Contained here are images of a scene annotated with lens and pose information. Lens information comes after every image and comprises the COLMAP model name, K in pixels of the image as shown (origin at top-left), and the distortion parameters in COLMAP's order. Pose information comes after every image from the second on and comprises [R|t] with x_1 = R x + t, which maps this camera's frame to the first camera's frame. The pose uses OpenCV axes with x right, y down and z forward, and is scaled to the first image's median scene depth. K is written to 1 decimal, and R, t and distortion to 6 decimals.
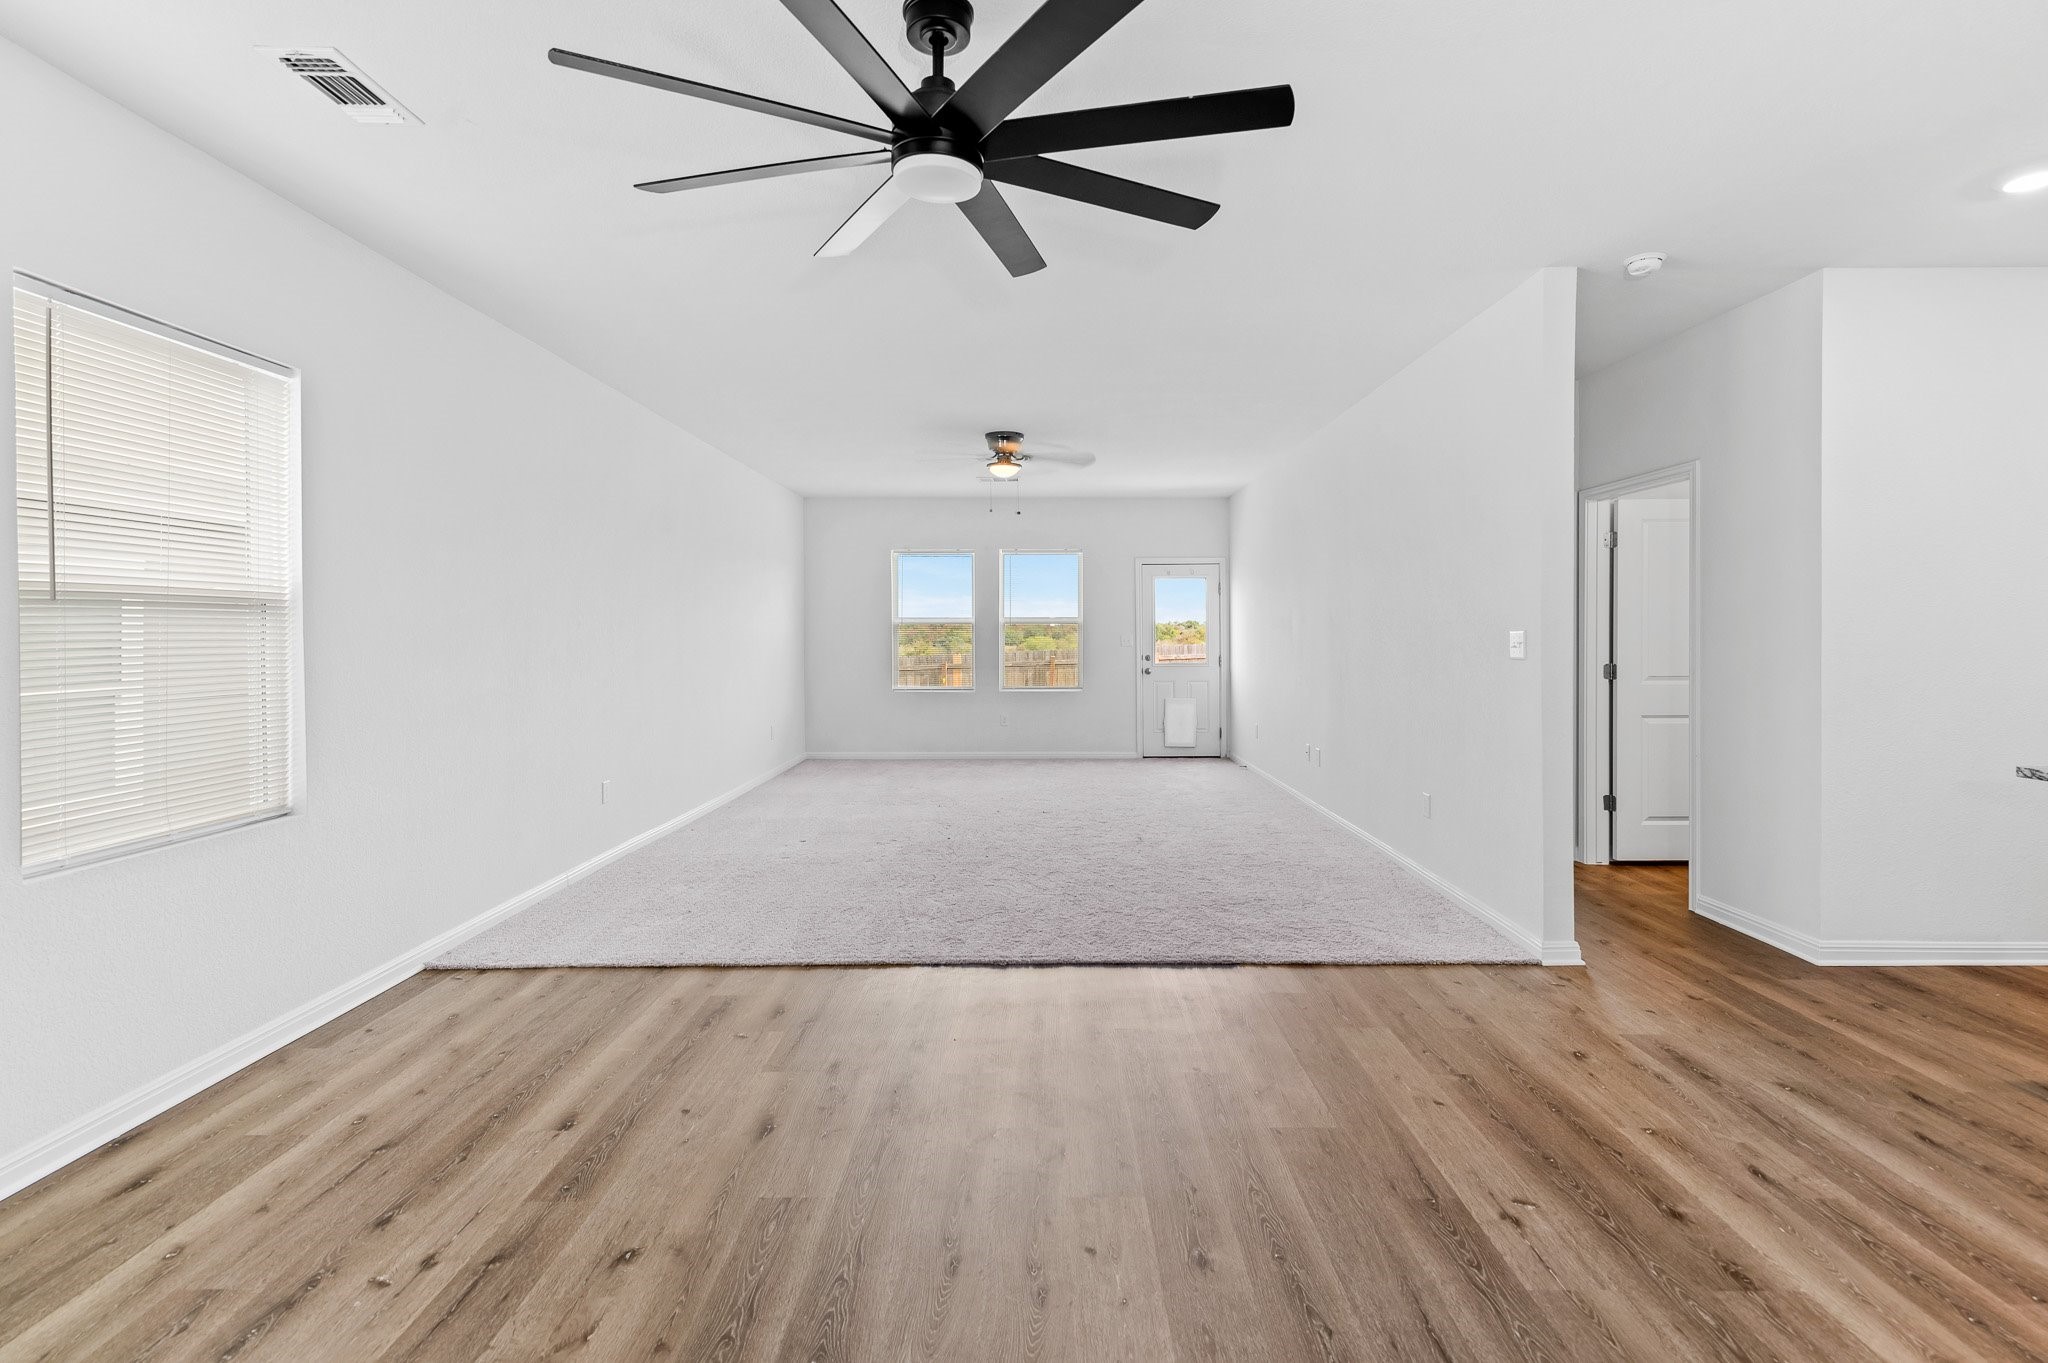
lens RADIAL K [[926.2, 0, 1032.1], [0, 926.2, 646.1], [0, 0, 1]] dist [0.003855, -0.004217]
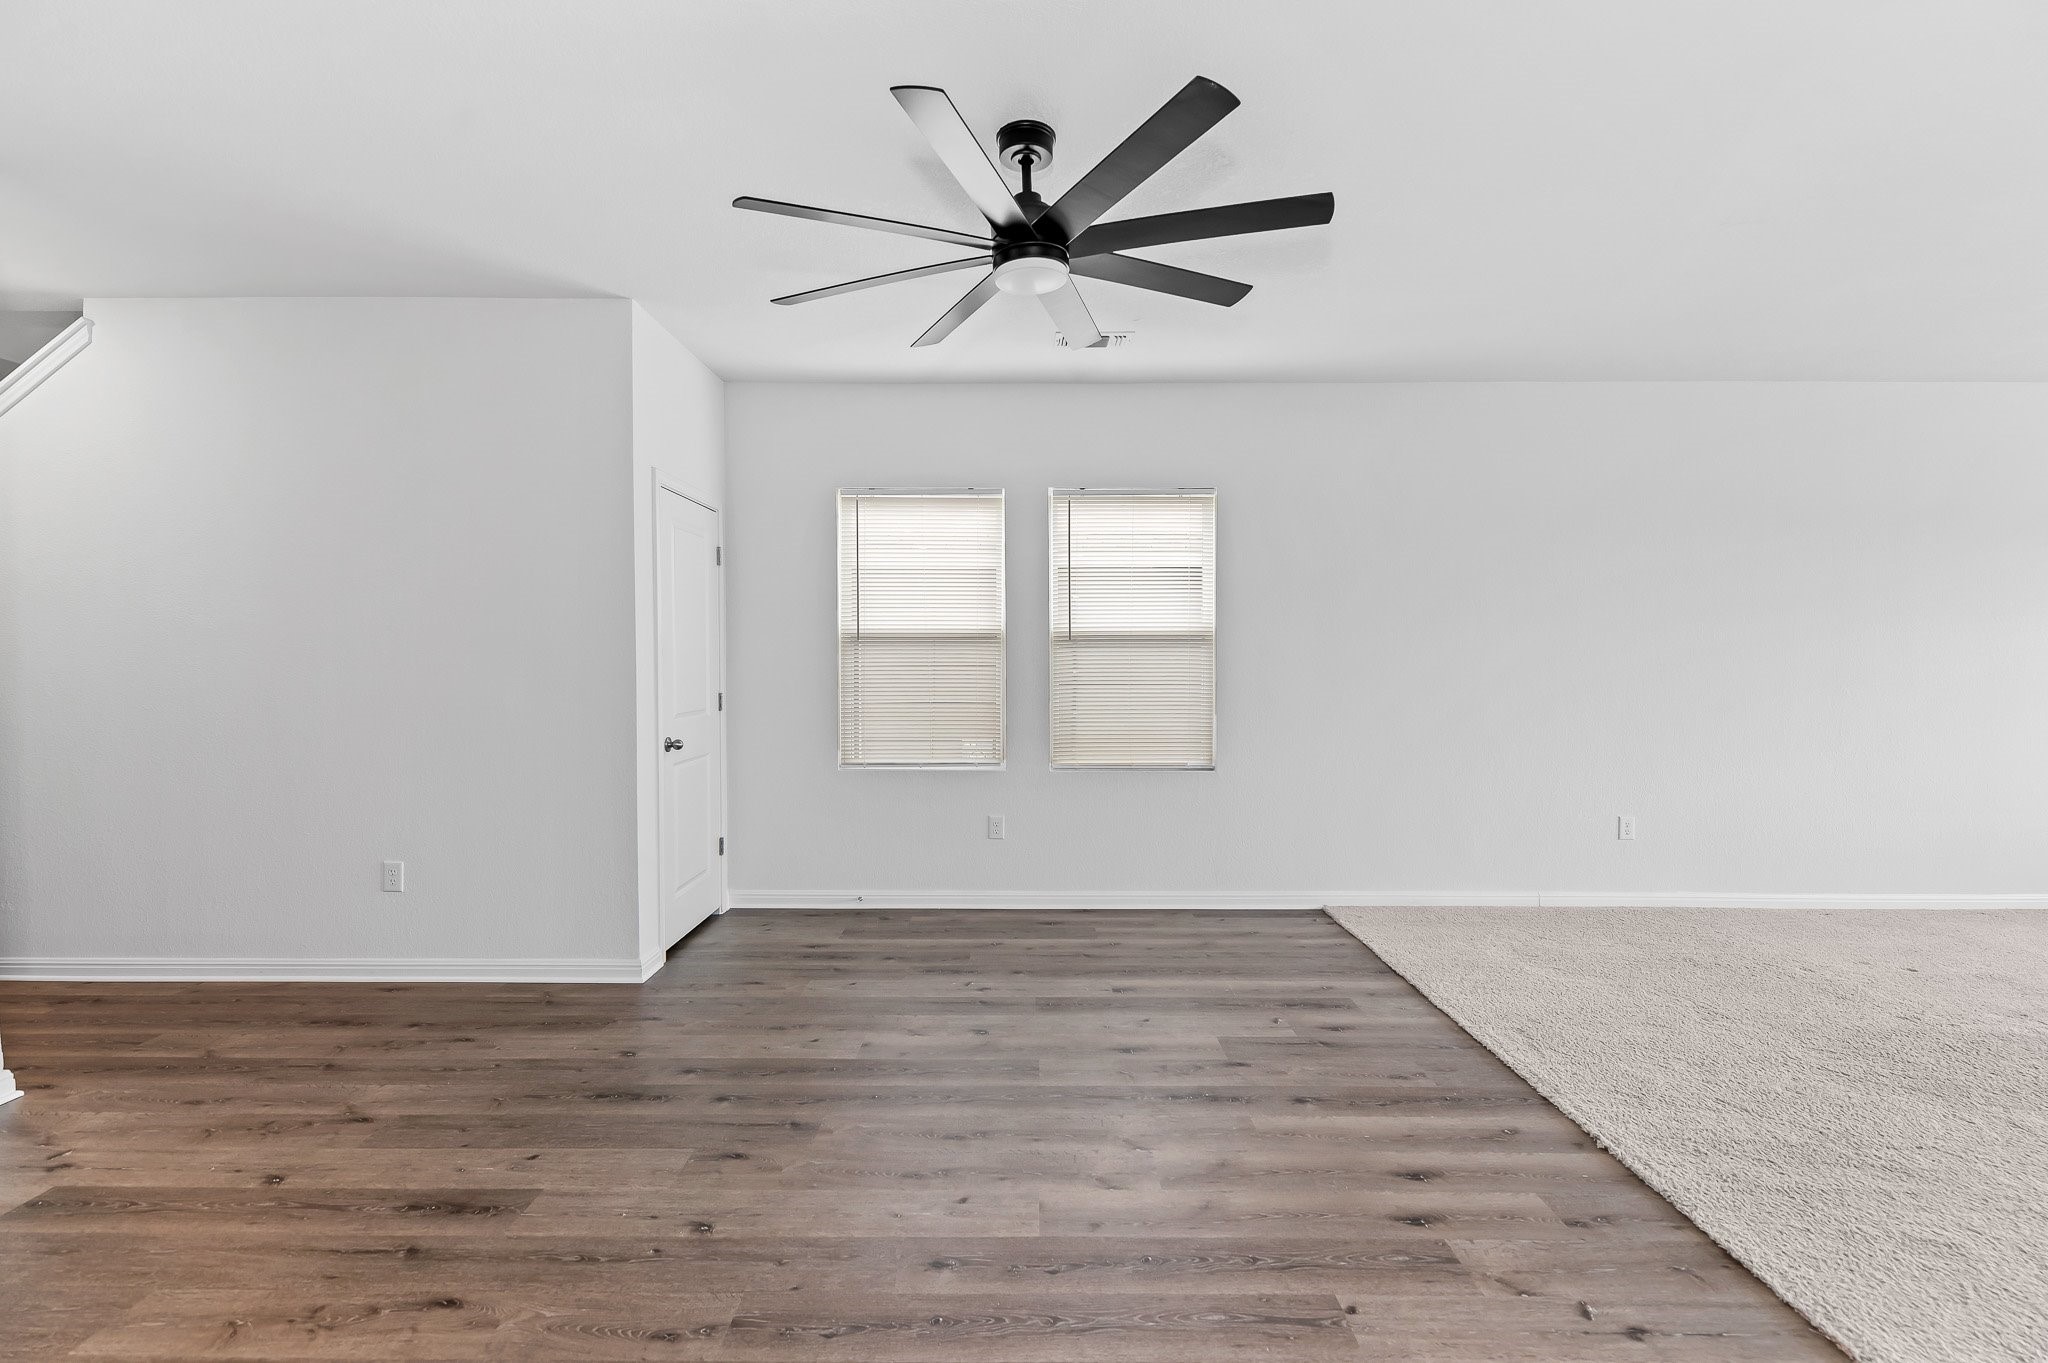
lens RADIAL K [[885.6, 0, 1024.0], [0, 885.6, 681.5], [0, 0, 1]] dist [0.001325, -0.000356]
pose [[-0.002370, 0.031549, -0.999499, 0.794450], [-0.012795, 0.999419, 0.031577, -0.018860], [0.999915, 0.012864, -0.001965, 0.743831]]
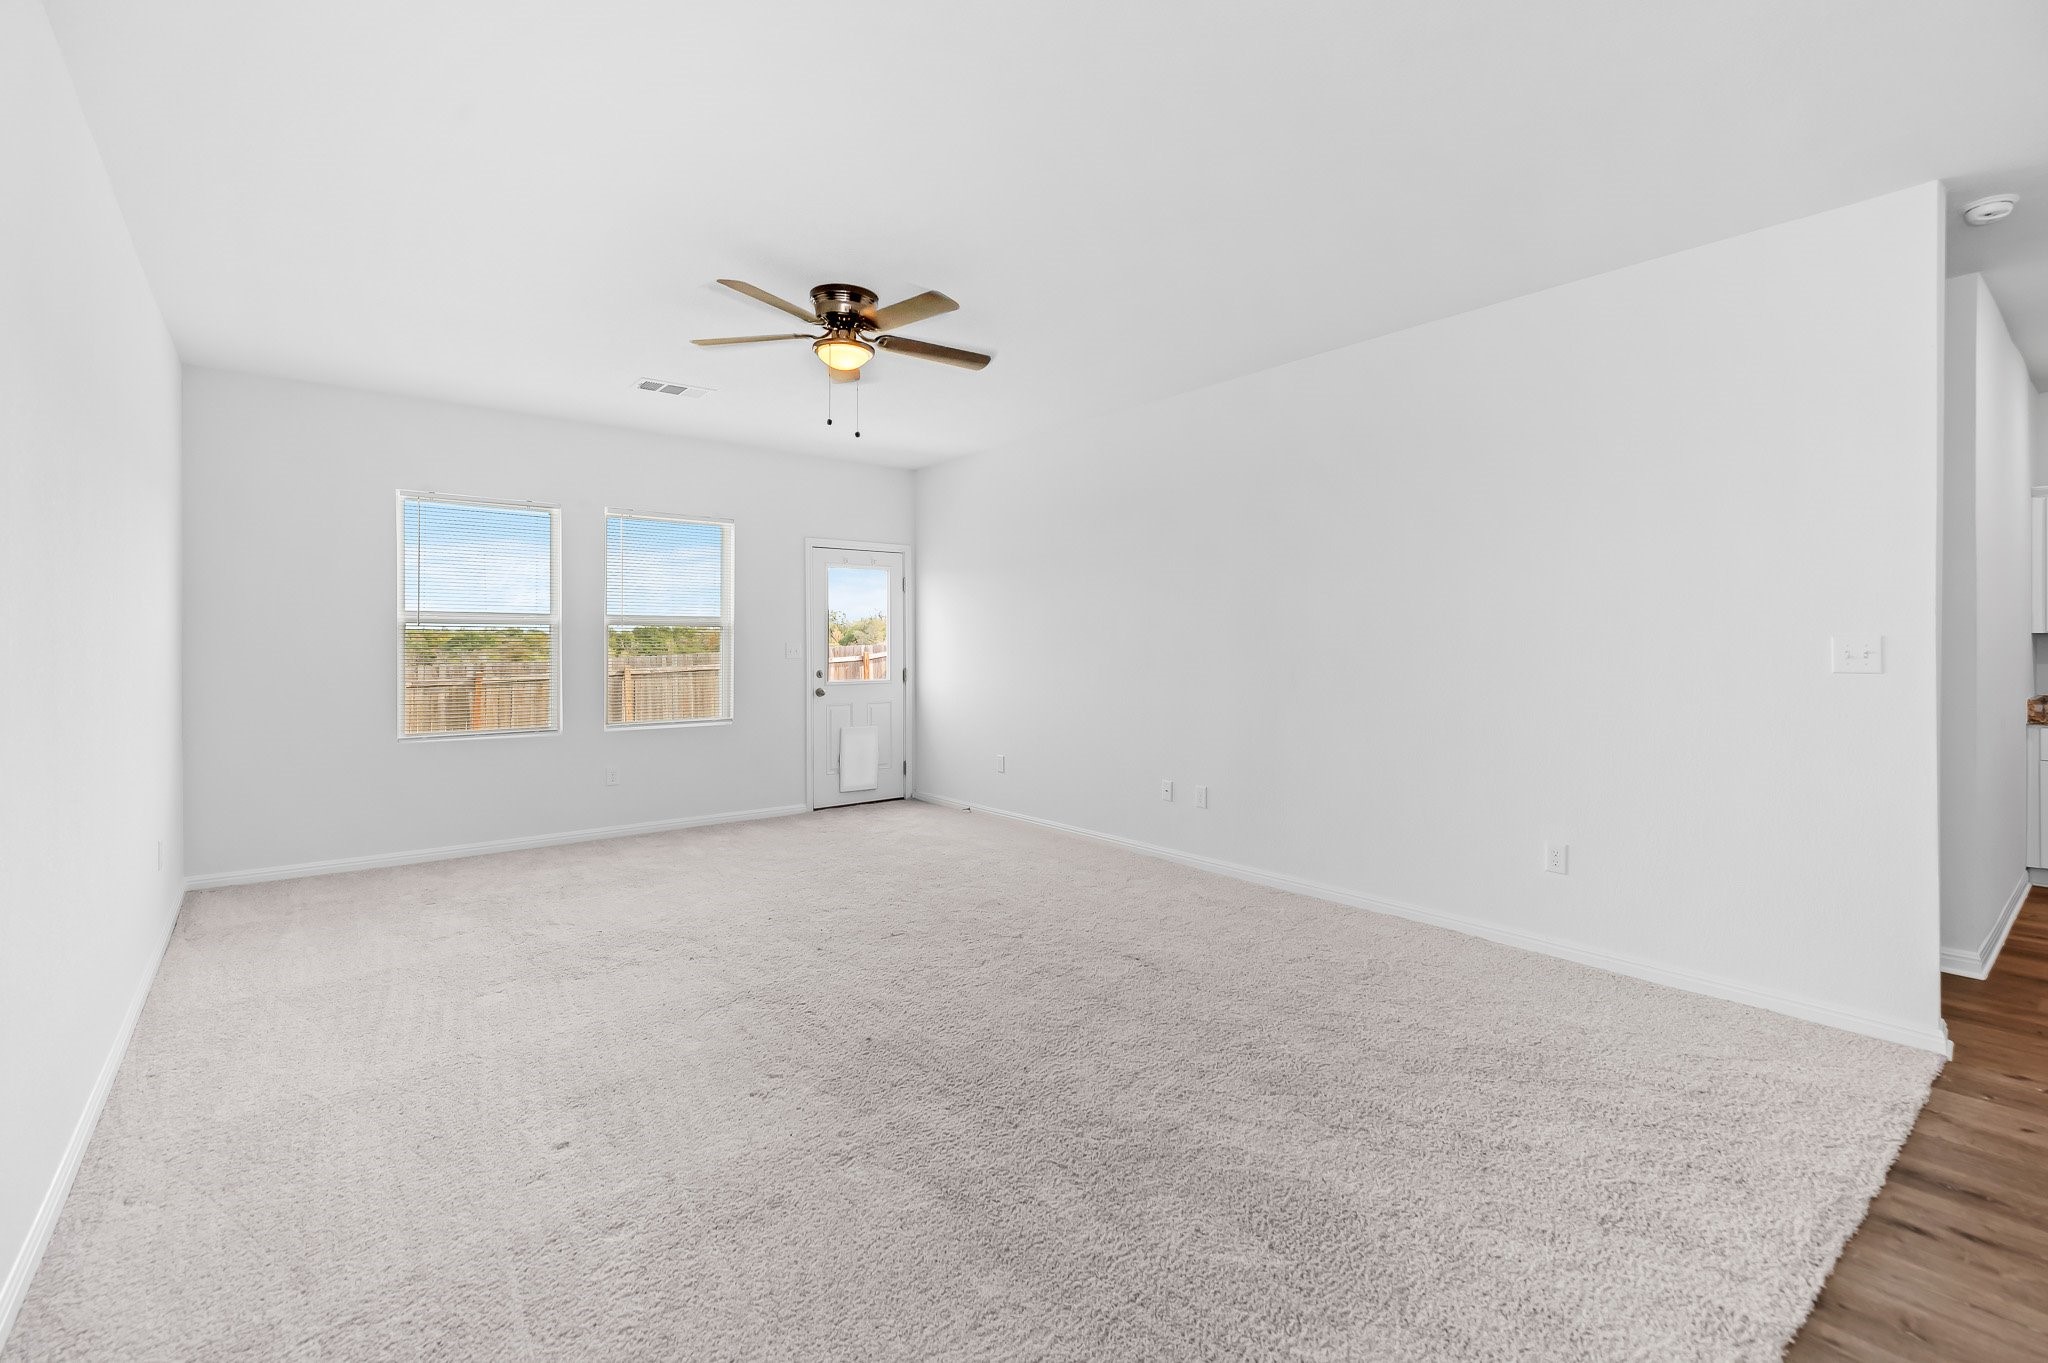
lens RADIAL K [[904.2, 0, 1036.0], [0, 904.2, 640.9], [0, 0, 1]] dist [0.002092, -0.001163]
pose [[0.769976, 0.004909, 0.638053, -0.702760], [0.005402, 0.999884, -0.014212, -0.009354], [-0.638049, 0.014390, 0.769861, 1.162550]]
